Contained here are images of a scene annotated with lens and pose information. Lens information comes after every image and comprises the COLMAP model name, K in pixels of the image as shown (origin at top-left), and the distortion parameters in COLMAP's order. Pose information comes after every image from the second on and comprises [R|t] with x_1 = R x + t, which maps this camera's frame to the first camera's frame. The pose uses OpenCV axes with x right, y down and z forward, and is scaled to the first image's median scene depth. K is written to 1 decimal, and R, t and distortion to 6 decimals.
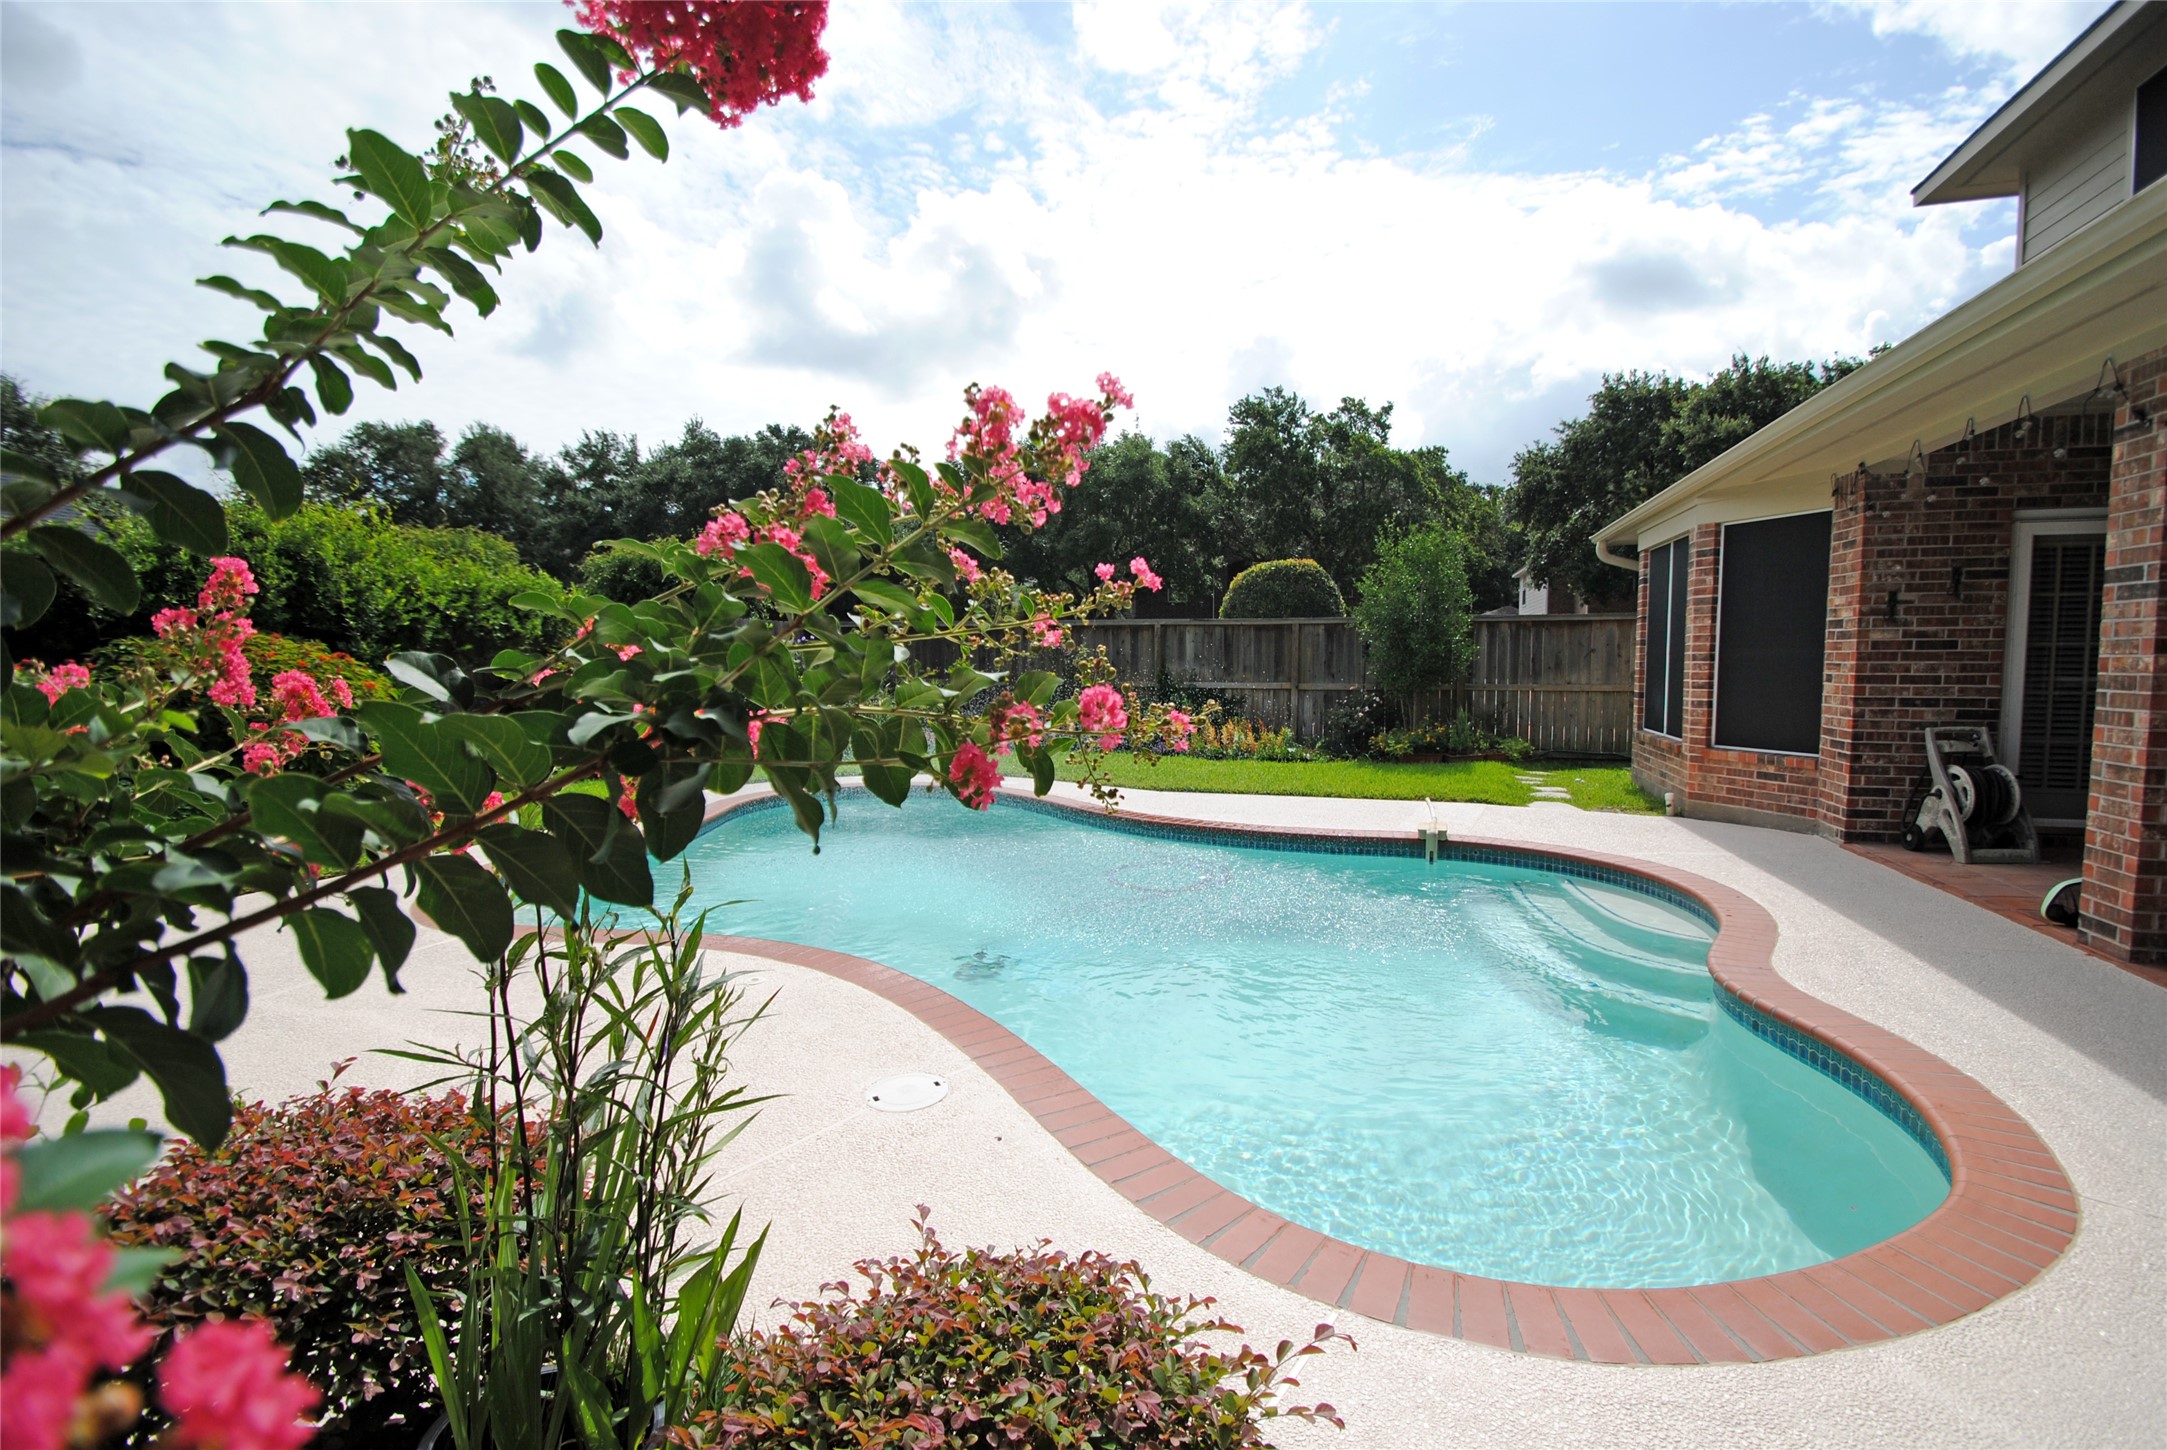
lens RADIAL K [[946.2, 0, 1105.3], [0, 946.2, 733.5], [0, 0, 1]] dist [-0.000324, -0.009731]
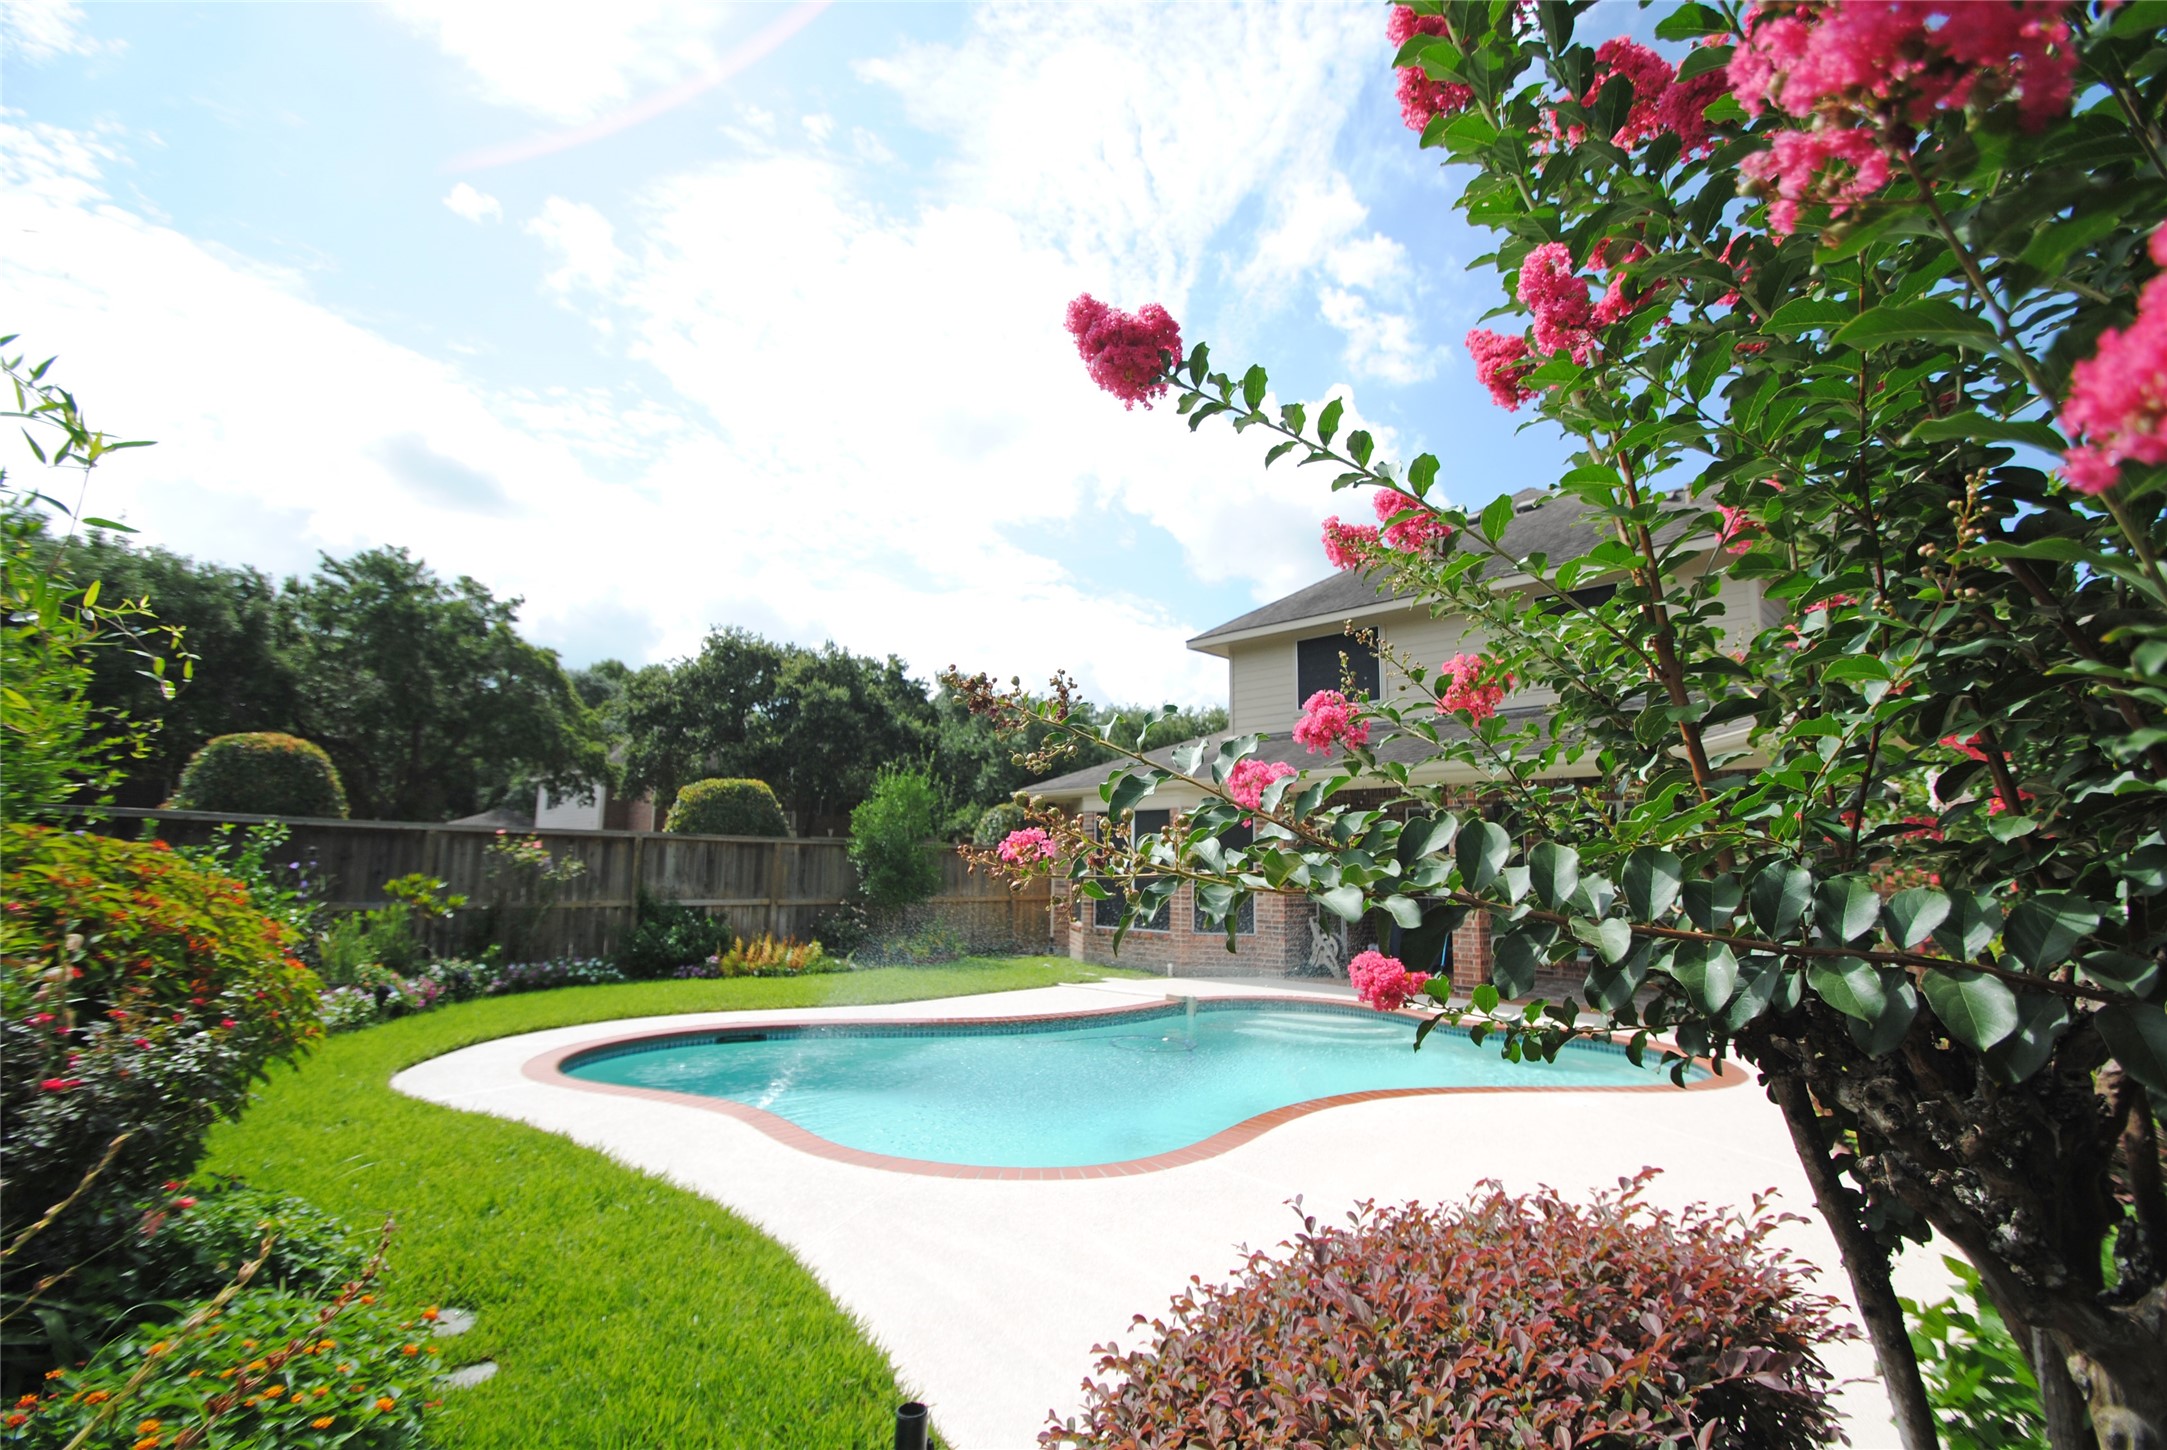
lens RADIAL K [[946.2, 0, 1105.3], [0, 946.2, 733.5], [0, 0, 1]] dist [-0.000324, -0.009731]
pose [[0.457752, 0.140642, 0.877886, -0.182548], [0.052012, 0.981482, -0.184359, -0.006641], [-0.887557, 0.130051, 0.441960, 0.057658]]
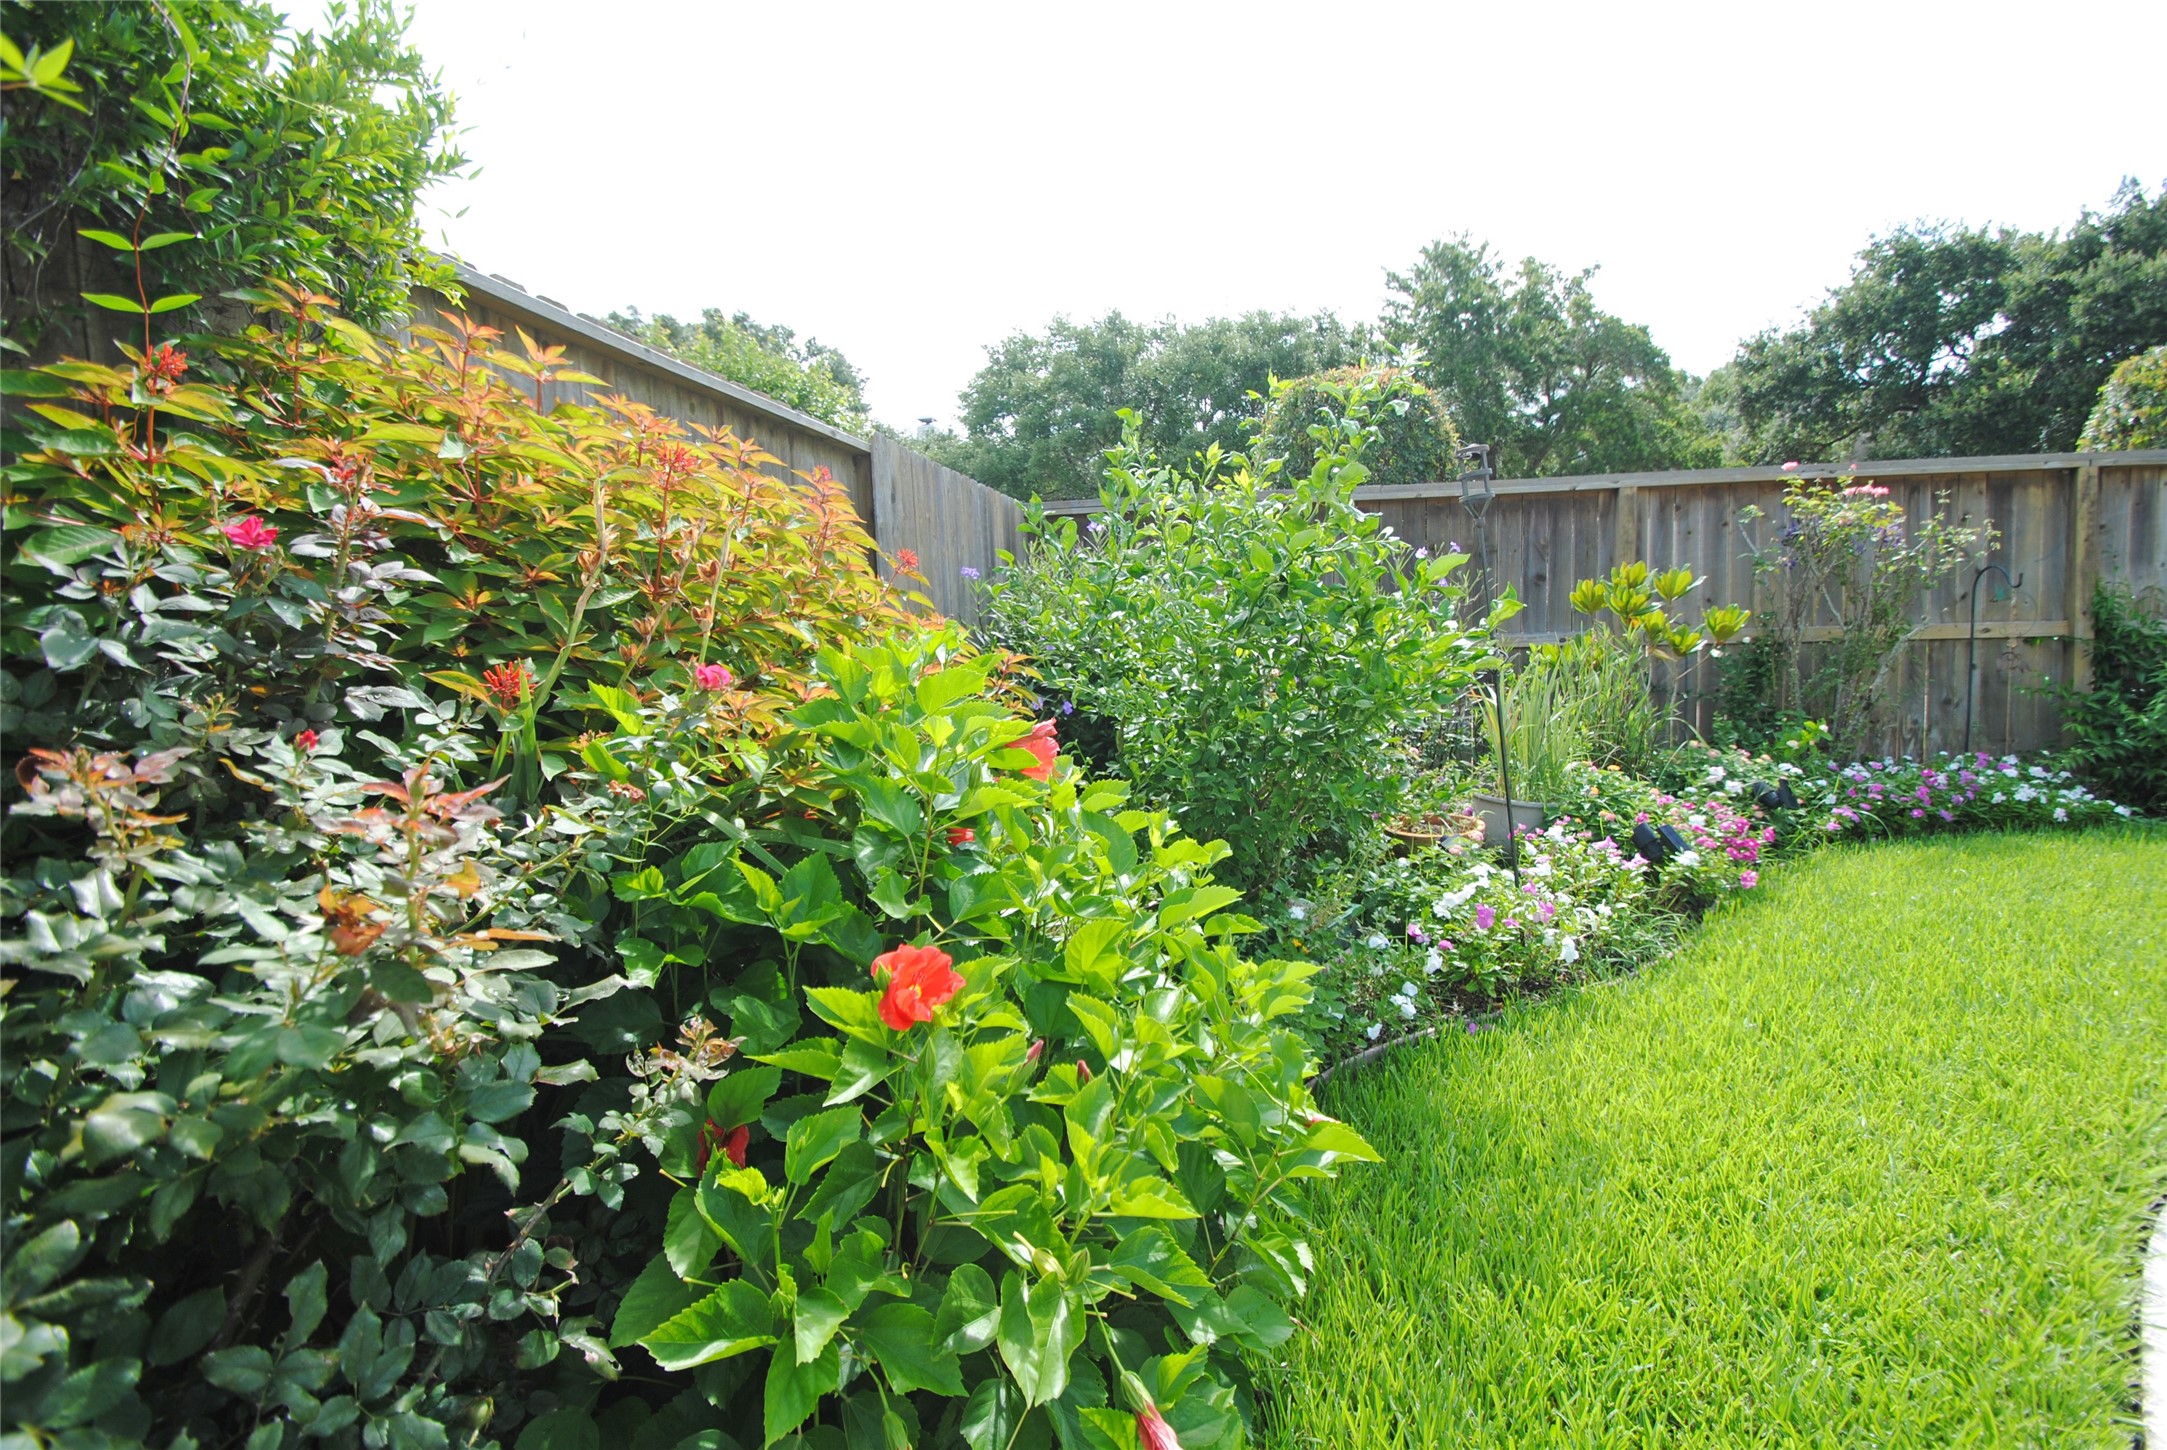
lens RADIAL K [[946.2, 0, 1105.3], [0, 946.2, 733.5], [0, 0, 1]] dist [-0.000324, -0.009731]
pose [[0.994951, -0.027989, 0.096380, -0.119108], [0.025306, 0.999260, 0.028955, -0.009936], [-0.097119, -0.026370, 0.994923, 0.221402]]
